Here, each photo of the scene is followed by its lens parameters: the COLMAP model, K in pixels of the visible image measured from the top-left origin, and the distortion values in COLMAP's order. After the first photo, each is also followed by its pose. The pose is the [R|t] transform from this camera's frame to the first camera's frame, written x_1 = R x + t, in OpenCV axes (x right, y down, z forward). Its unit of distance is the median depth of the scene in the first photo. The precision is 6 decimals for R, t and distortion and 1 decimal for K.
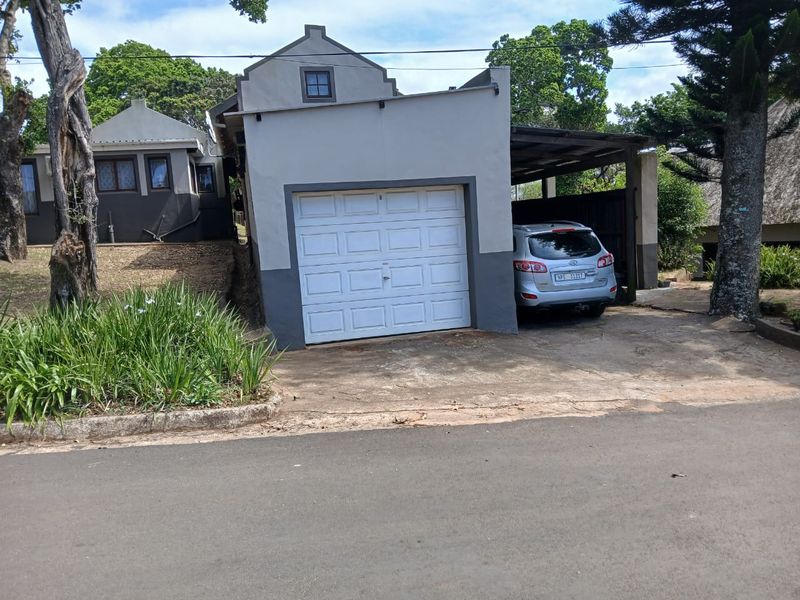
lens RADIAL K [[673.3, 0, 400.0], [0, 673.3, 300.0], [0, 0, 1]] dist [-0.001084, -0.000100]
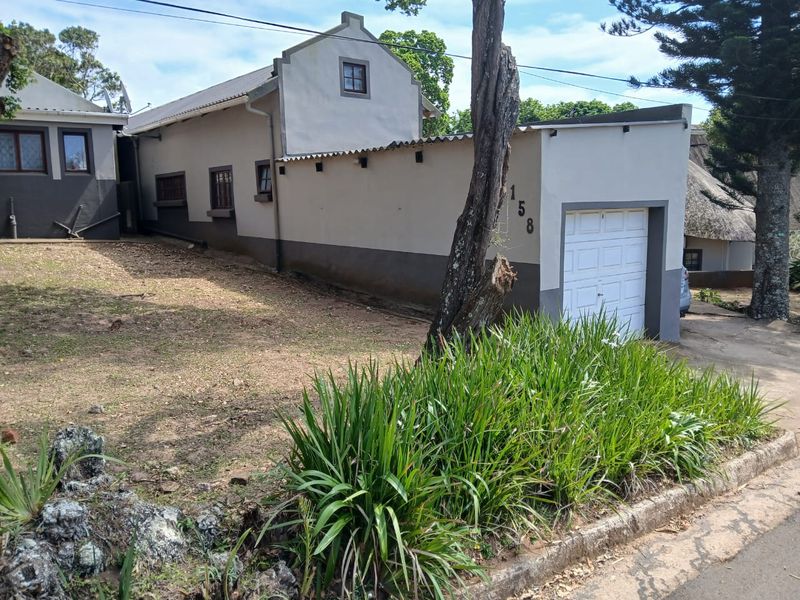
lens RADIAL K [[673.3, 0, 400.0], [0, 673.3, 300.0], [0, 0, 1]] dist [-0.001084, -0.000100]
pose [[0.892051, -0.017687, 0.451589, -0.490439], [0.010445, 0.999774, 0.018525, -0.030154], [-0.451815, -0.011808, 0.892034, 0.137597]]
